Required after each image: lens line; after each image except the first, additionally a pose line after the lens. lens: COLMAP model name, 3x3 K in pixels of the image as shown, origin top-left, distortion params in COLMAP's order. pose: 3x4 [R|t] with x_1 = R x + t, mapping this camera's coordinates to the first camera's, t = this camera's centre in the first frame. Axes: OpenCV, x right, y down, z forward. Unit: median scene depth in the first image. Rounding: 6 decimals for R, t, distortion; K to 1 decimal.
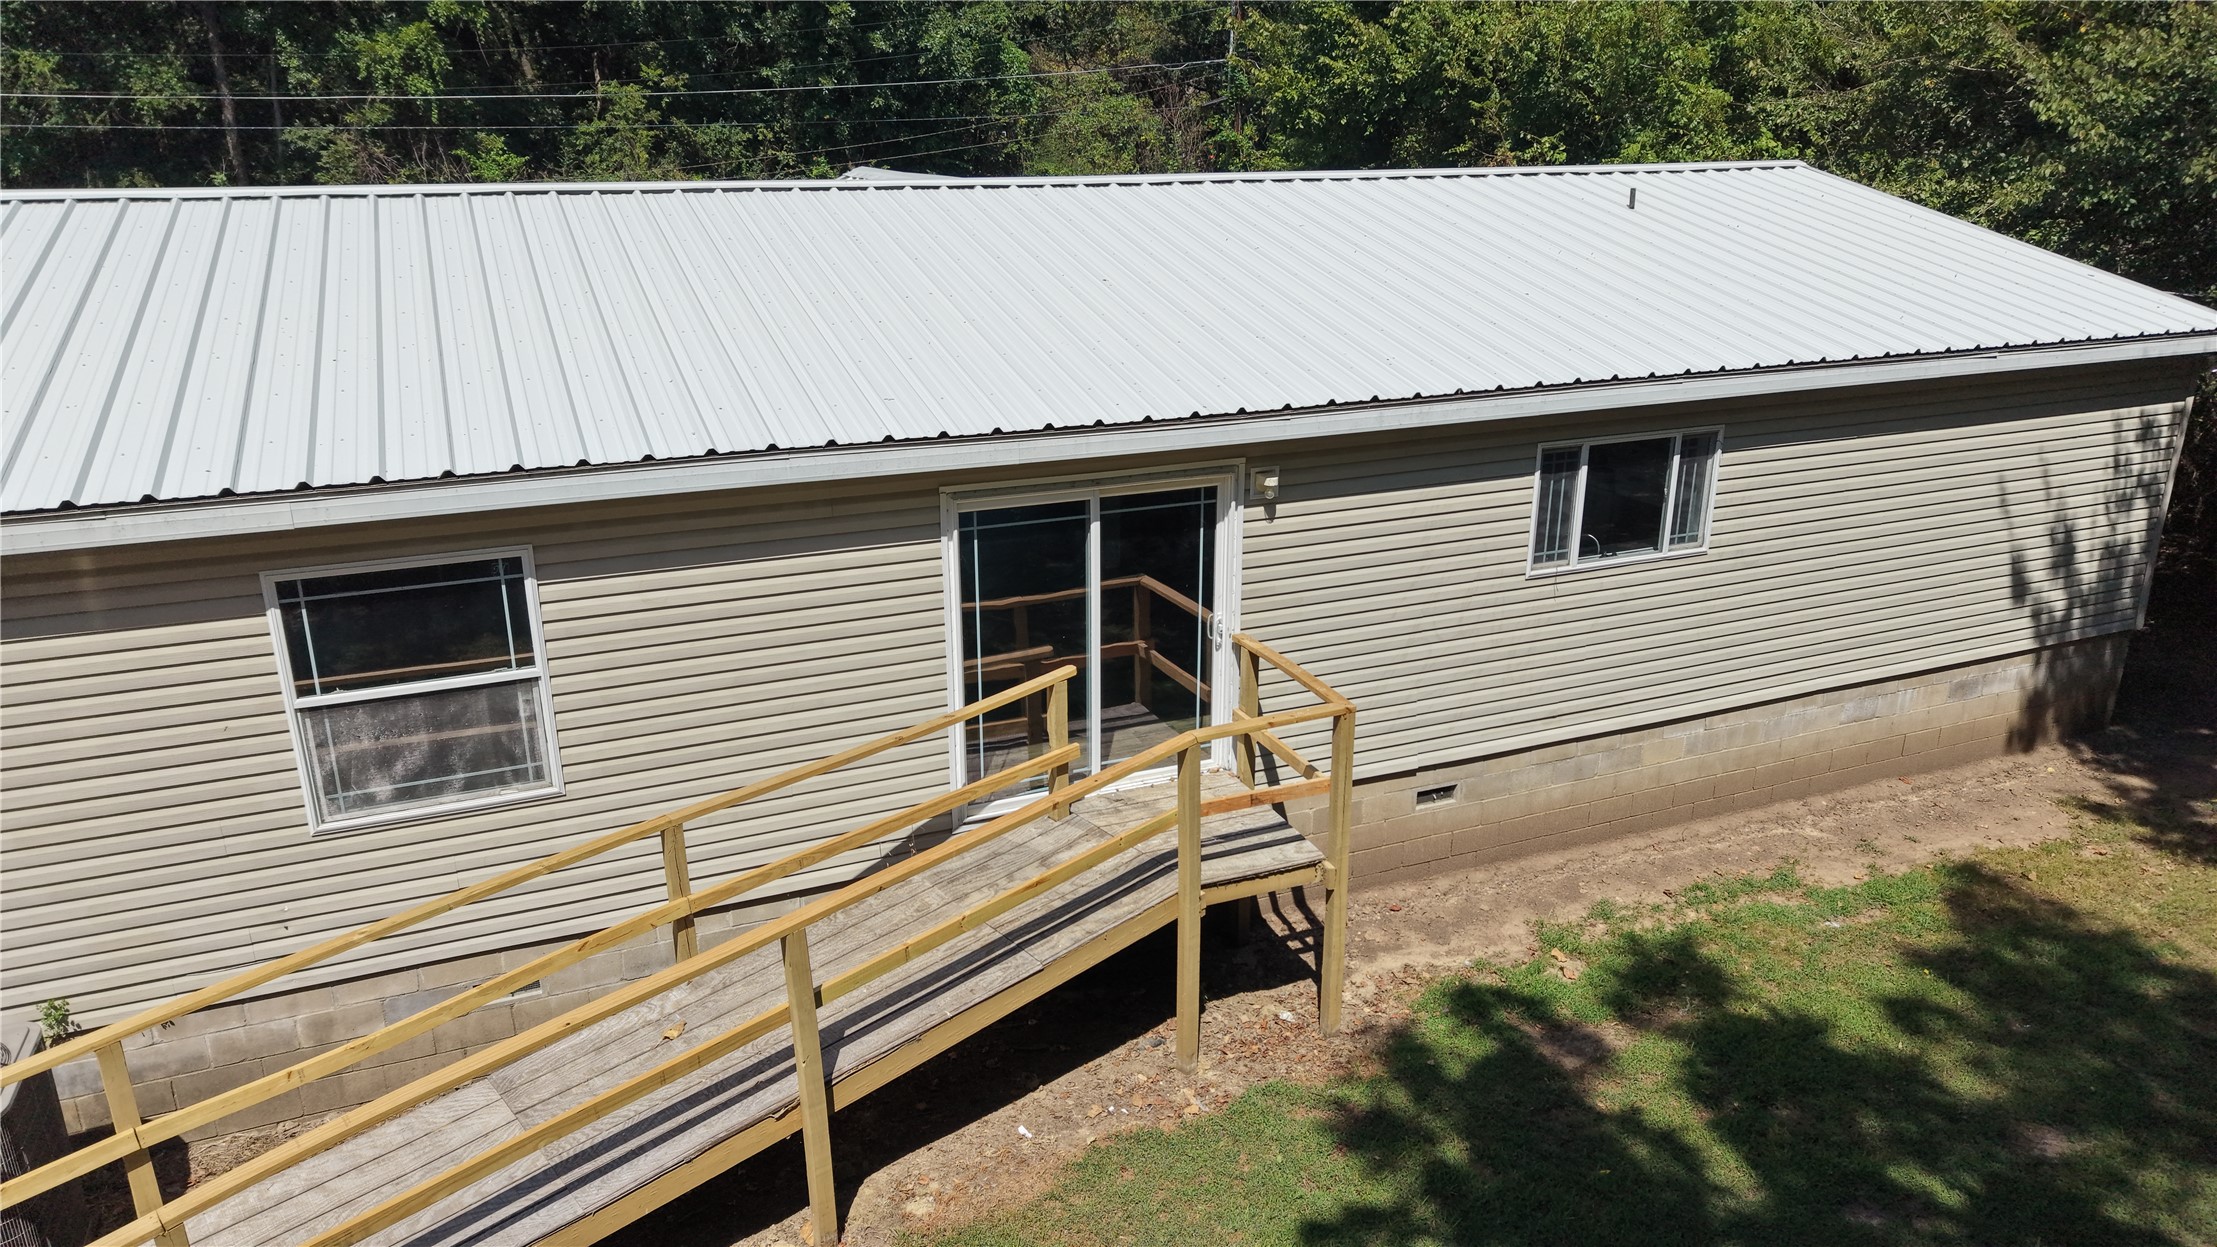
lens RADIAL K [[1472.9, 0, 1109.1], [0, 1472.9, 621.6], [0, 0, 1]] dist [0.006327, 0.001969]
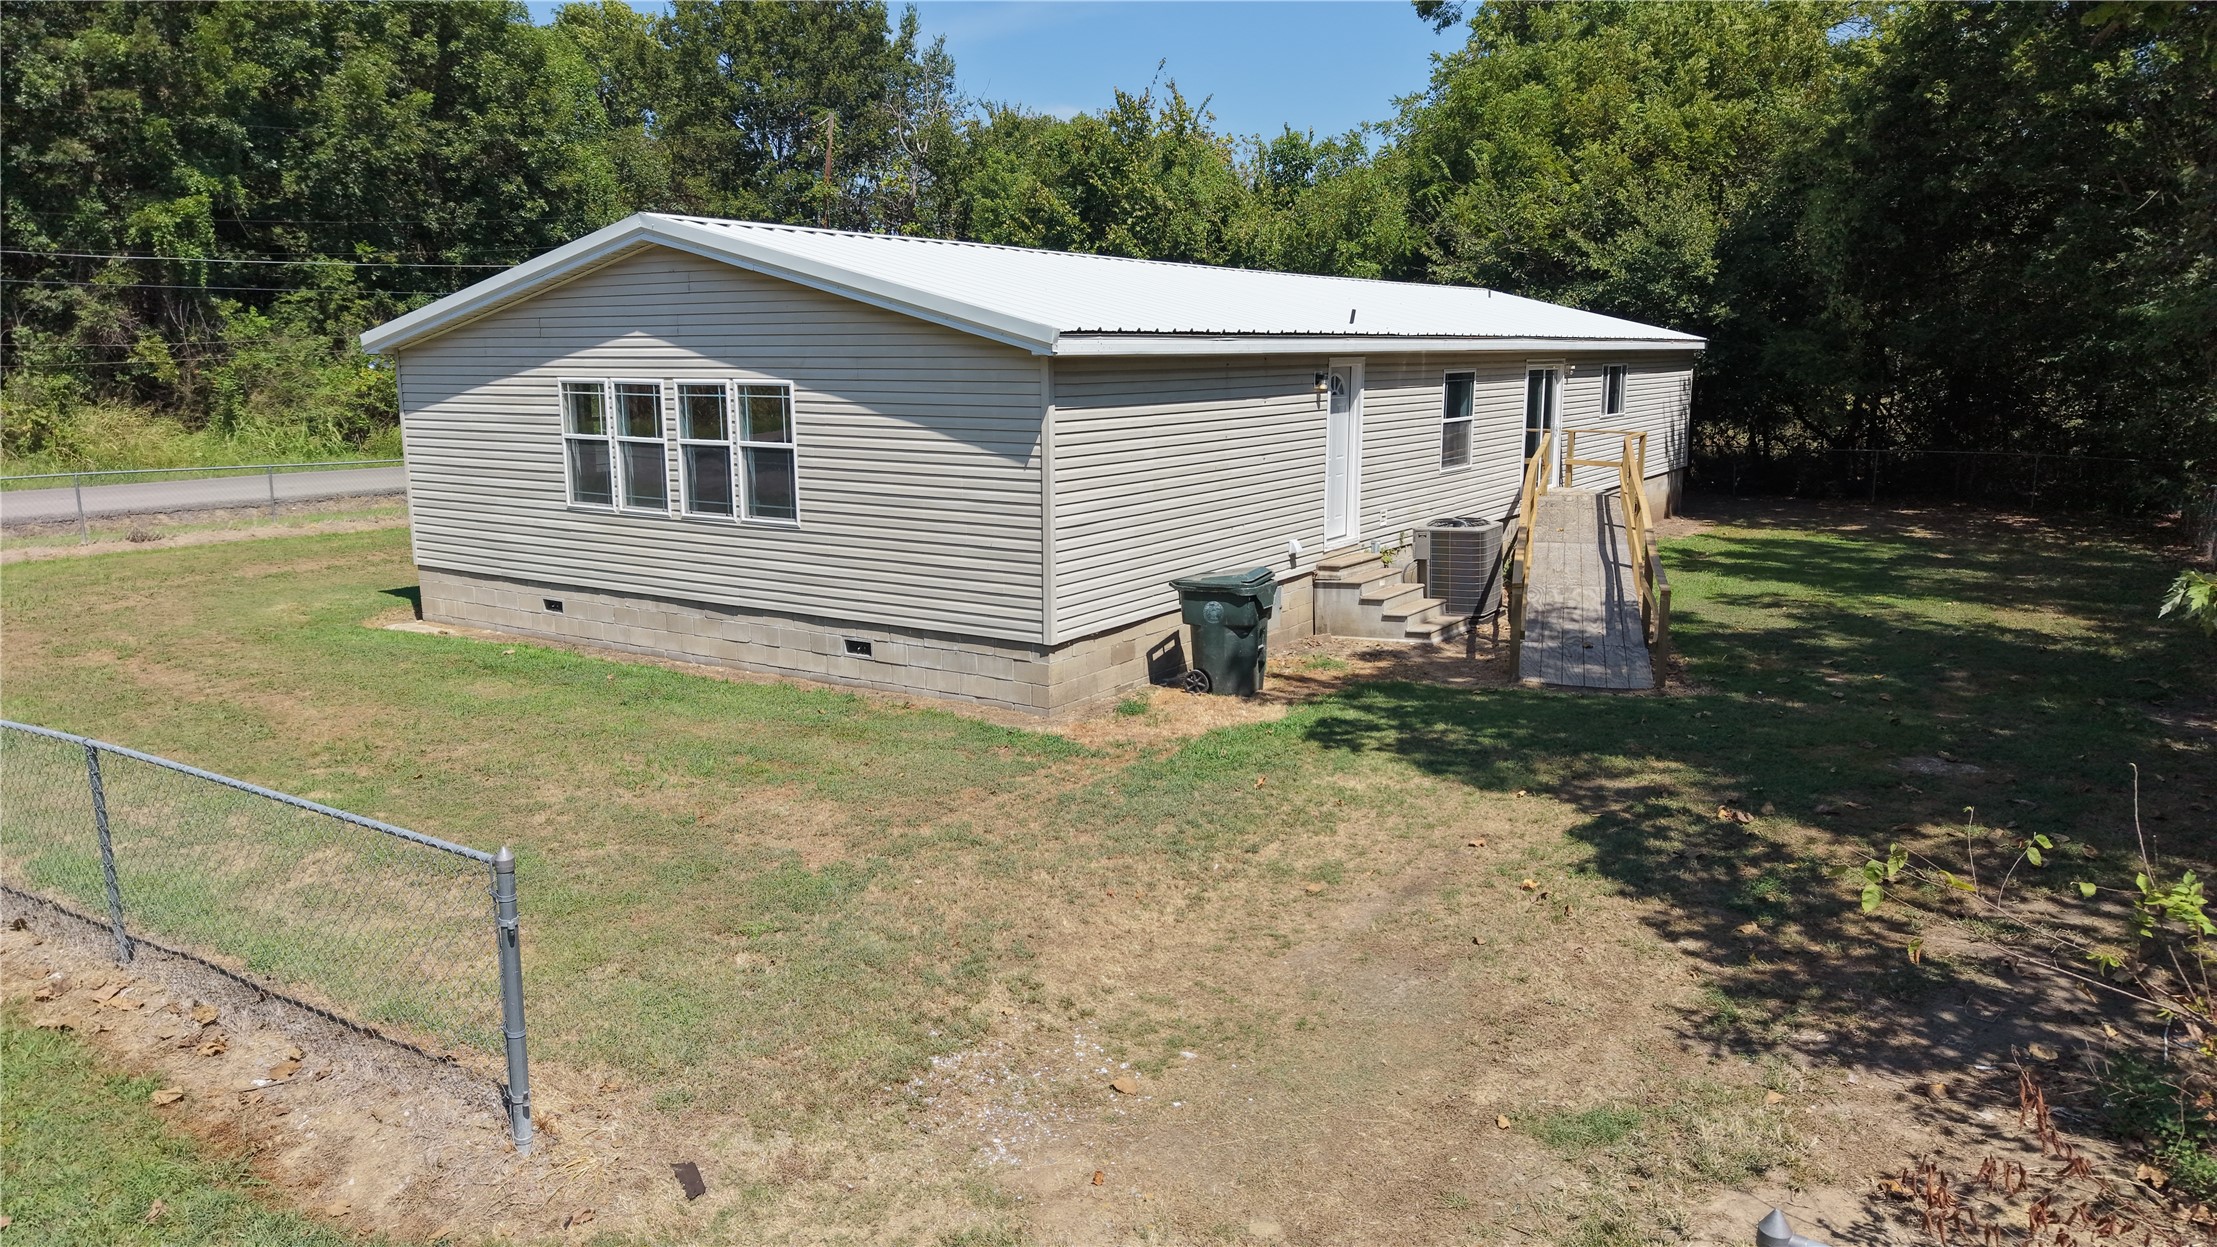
lens RADIAL K [[1483.5, 0, 1102.0], [0, 1483.5, 621.2], [0, 0, 1]] dist [0.038293, -0.039789]
pose [[0.840748, -0.099230, 0.532256, -1.625215], [0.177010, 0.979416, -0.097009, 0.361077], [-0.511674, 0.175775, 0.841007, -0.587226]]
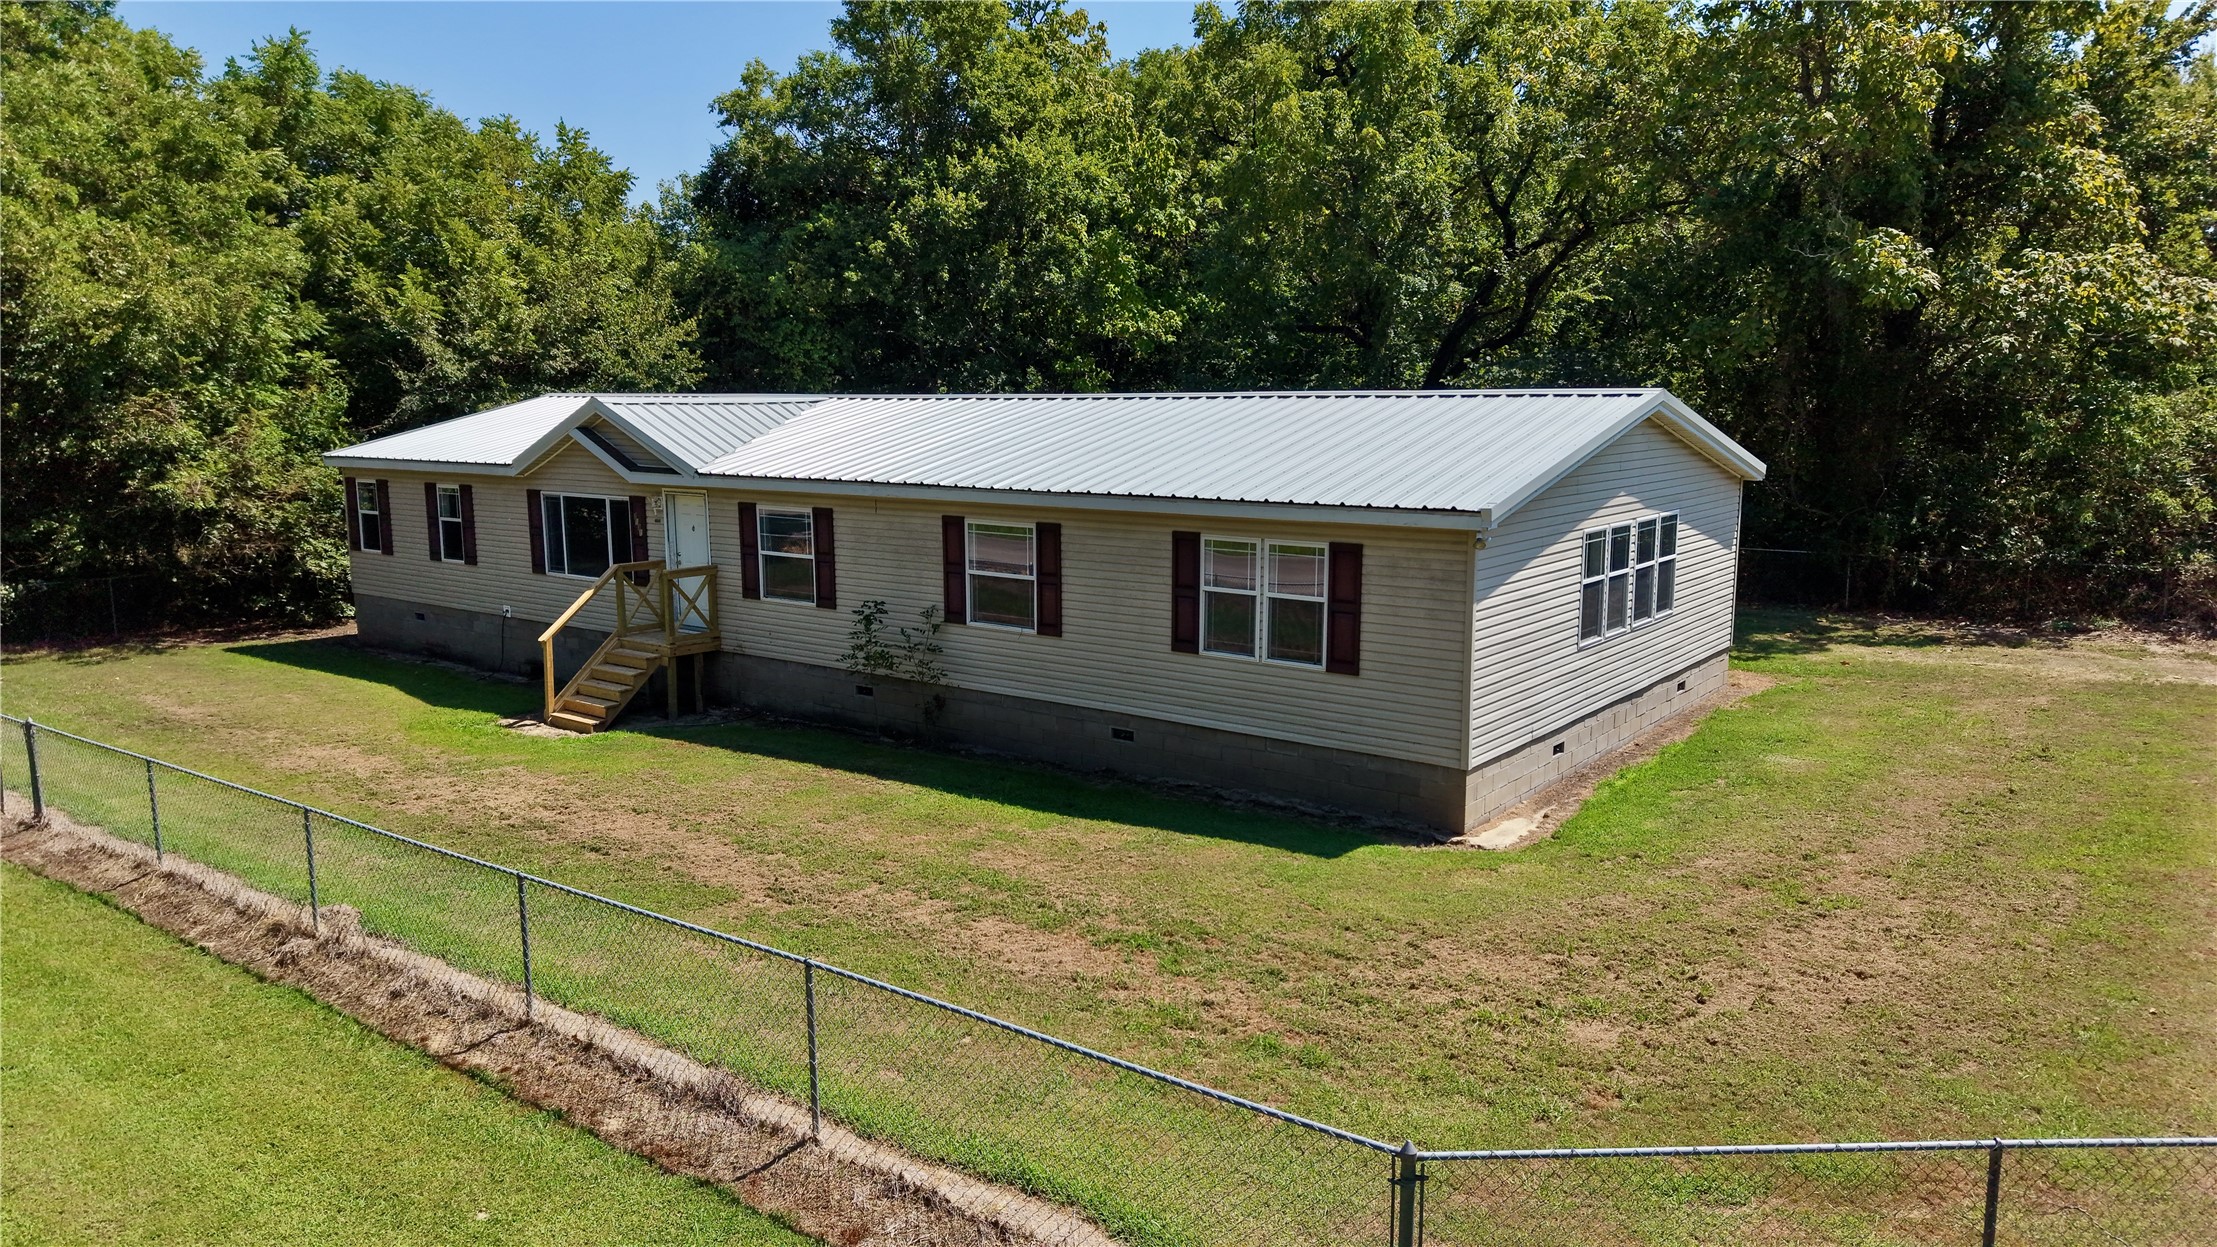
lens RADIAL K [[1485.9, 0, 1114.5], [0, 1485.9, 622.3], [0, 0, 1]] dist [0.035537, -0.048638]
pose [[-0.481756, -0.133327, 0.866103, -2.374247], [0.283822, 0.911342, 0.298162, -0.582636], [-0.829069, 0.389461, -0.401203, 1.829178]]
